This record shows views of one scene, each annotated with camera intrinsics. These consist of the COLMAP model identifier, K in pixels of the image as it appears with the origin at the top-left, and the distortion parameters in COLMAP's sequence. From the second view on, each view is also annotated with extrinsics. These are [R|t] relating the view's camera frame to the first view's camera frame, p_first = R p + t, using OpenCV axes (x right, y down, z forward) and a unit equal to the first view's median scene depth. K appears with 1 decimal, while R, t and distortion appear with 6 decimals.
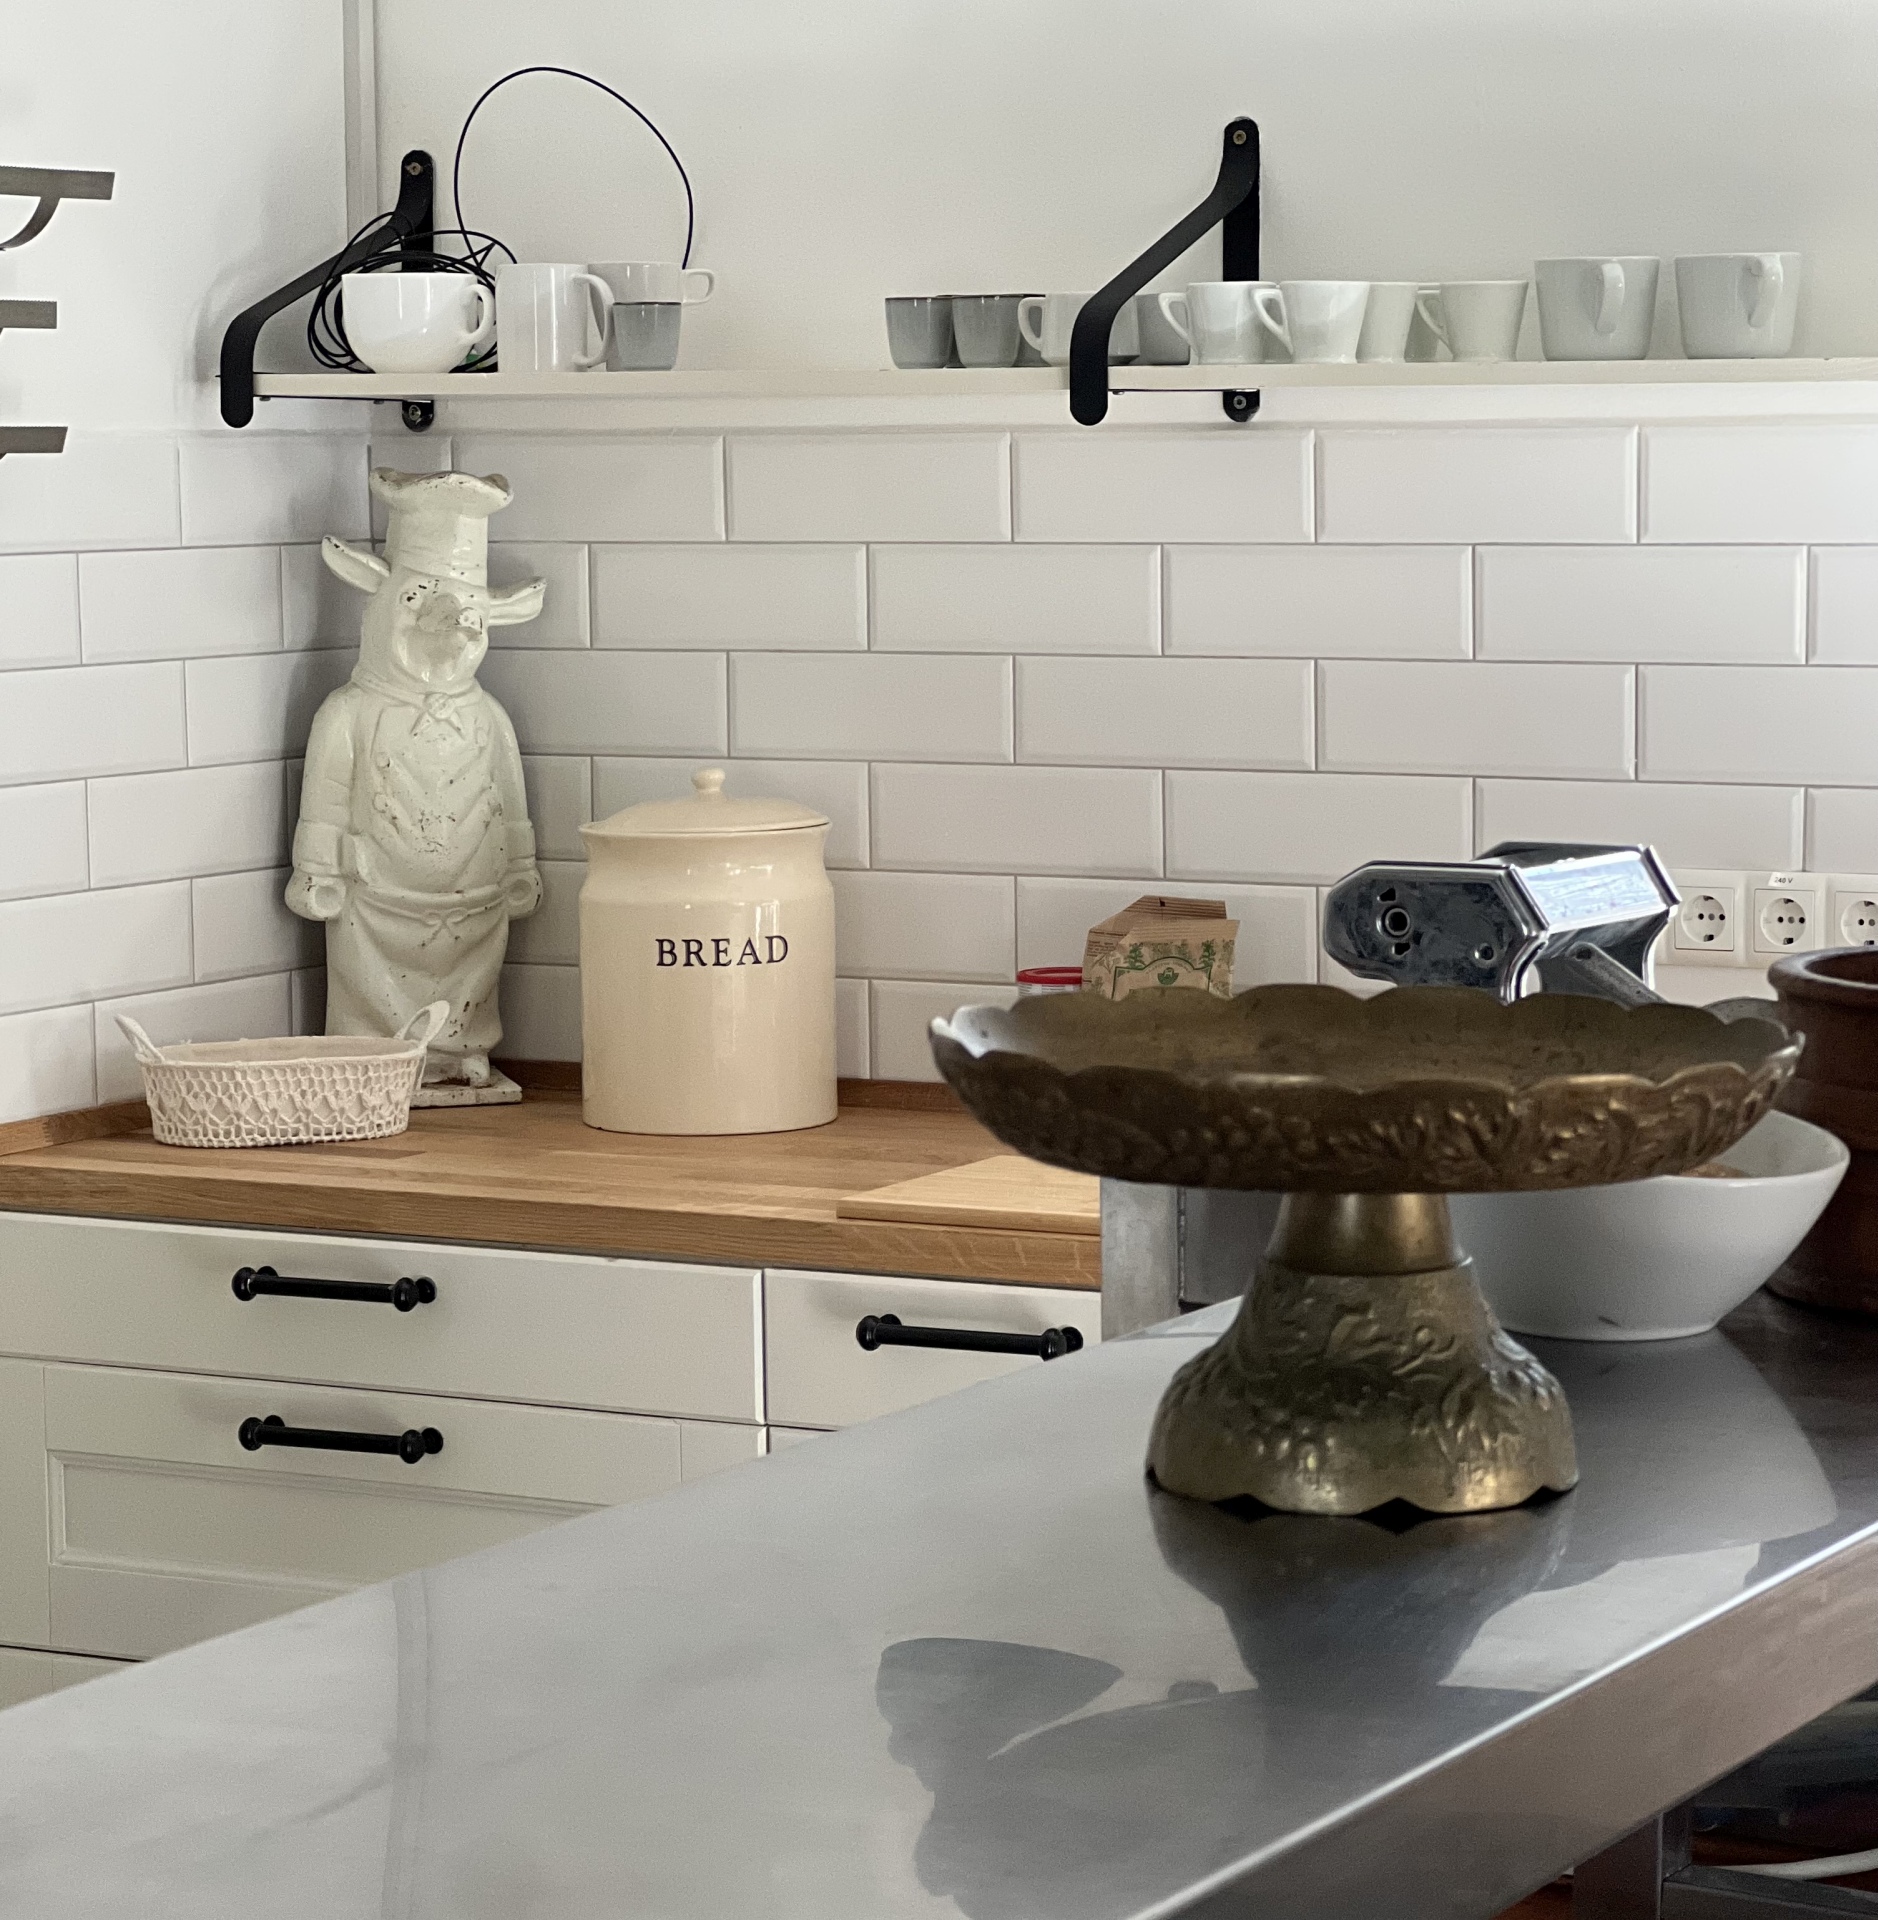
lens RADIAL K [[5454.2, 0, 938.9], [0, 5454.2, 960.4], [0, 0, 1]] dist [0.303804, 0.000000]
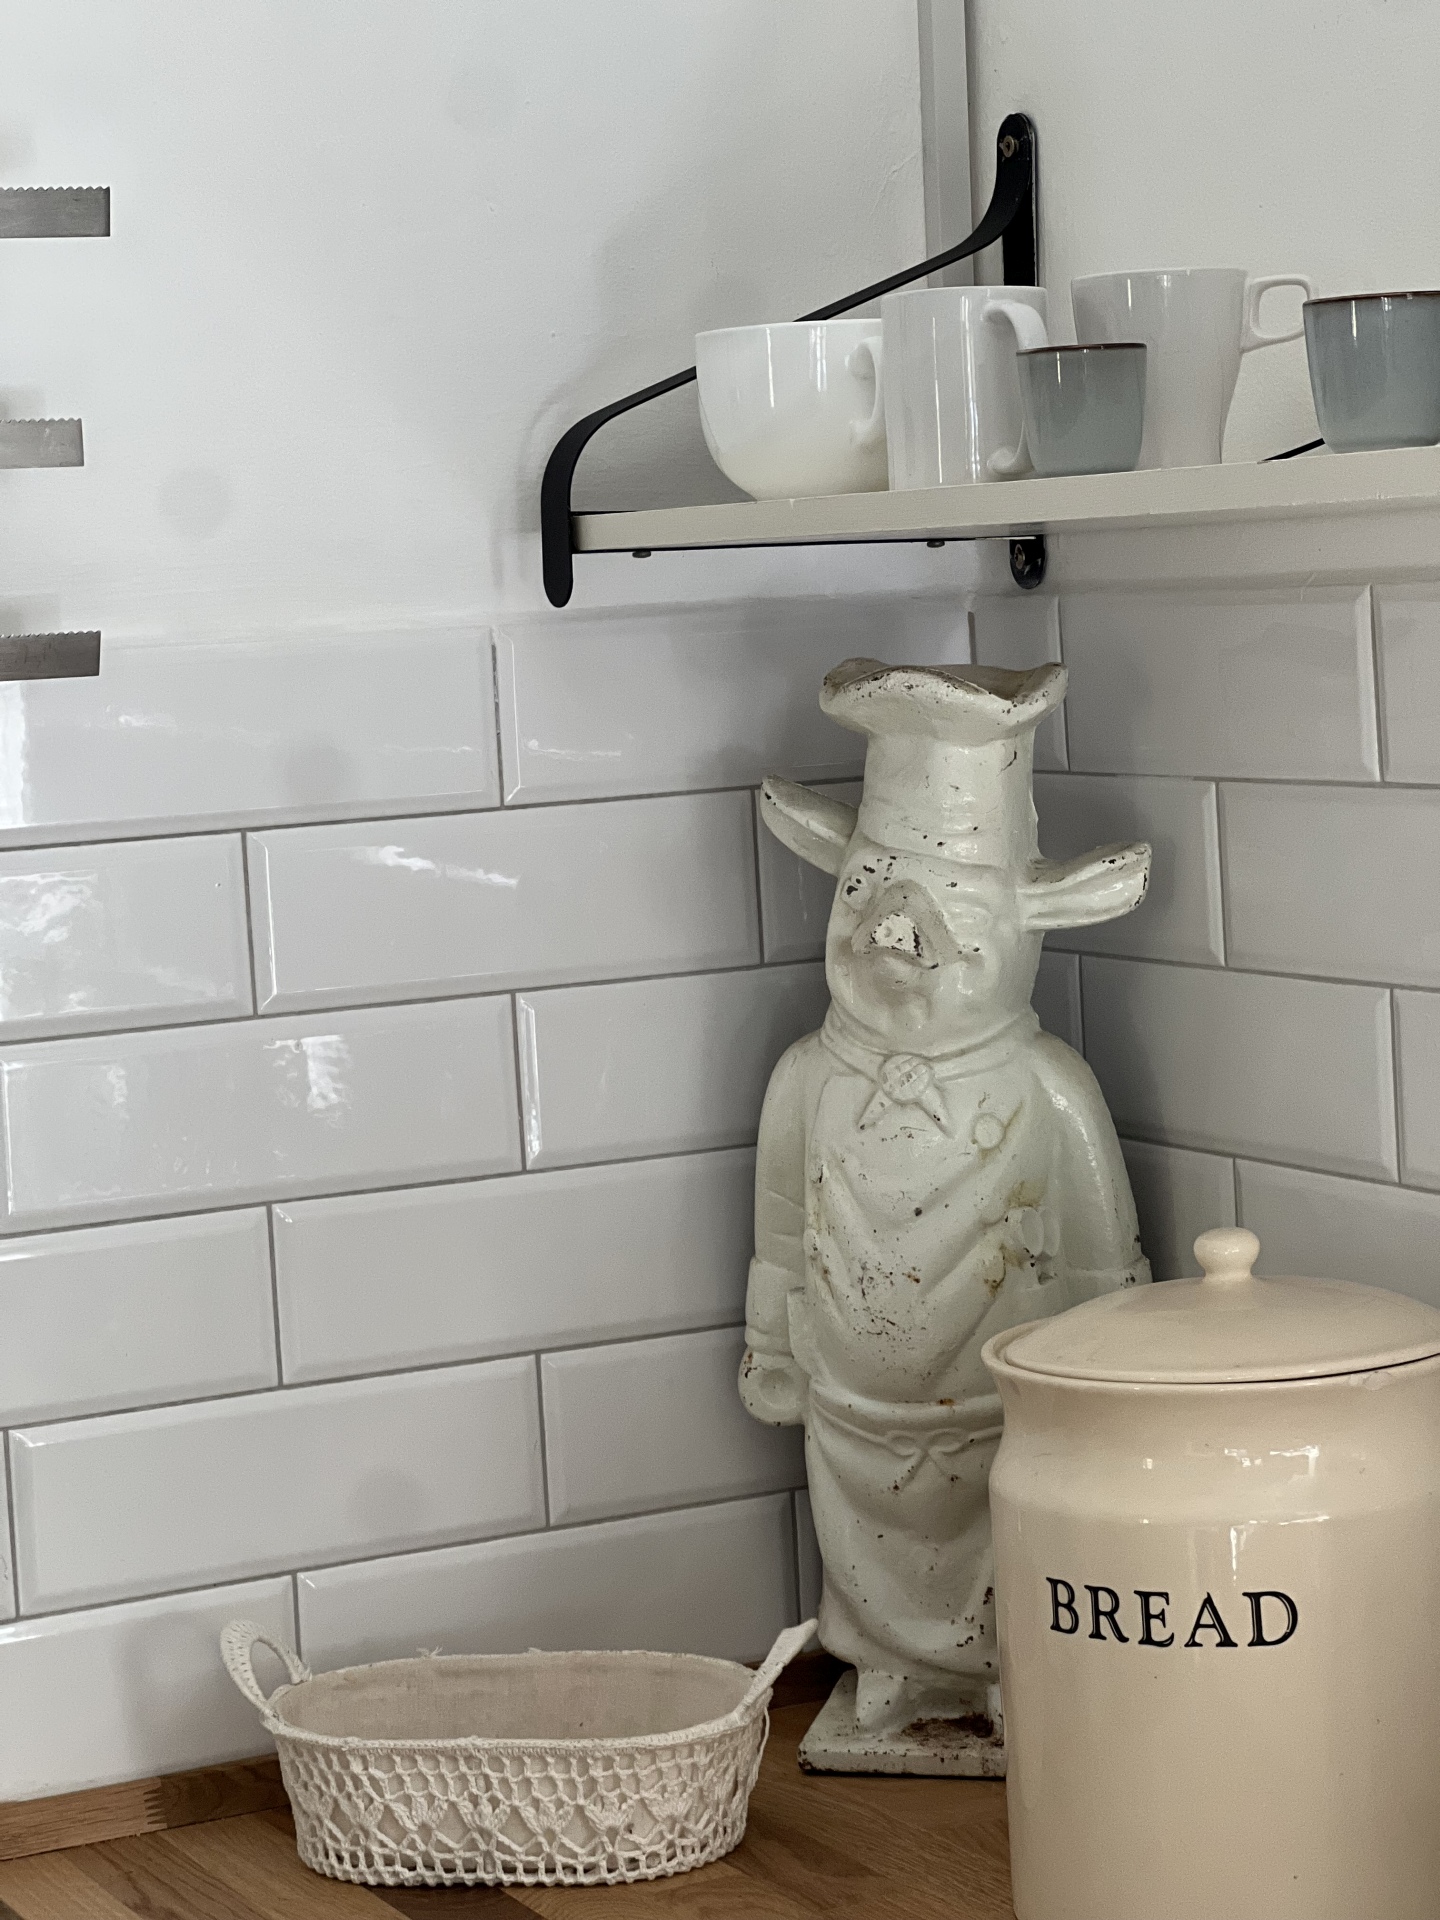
lens RADIAL K [[4305.6, 0, 719.3], [0, 4305.6, 955.1], [0, 0, 1]] dist [0.180209, 0.000000]
pose [[0.829830, 0.016713, -0.557765, 0.146811], [-0.012280, 0.999856, 0.011690, -0.065922], [0.557880, -0.002851, 0.829916, 0.633295]]
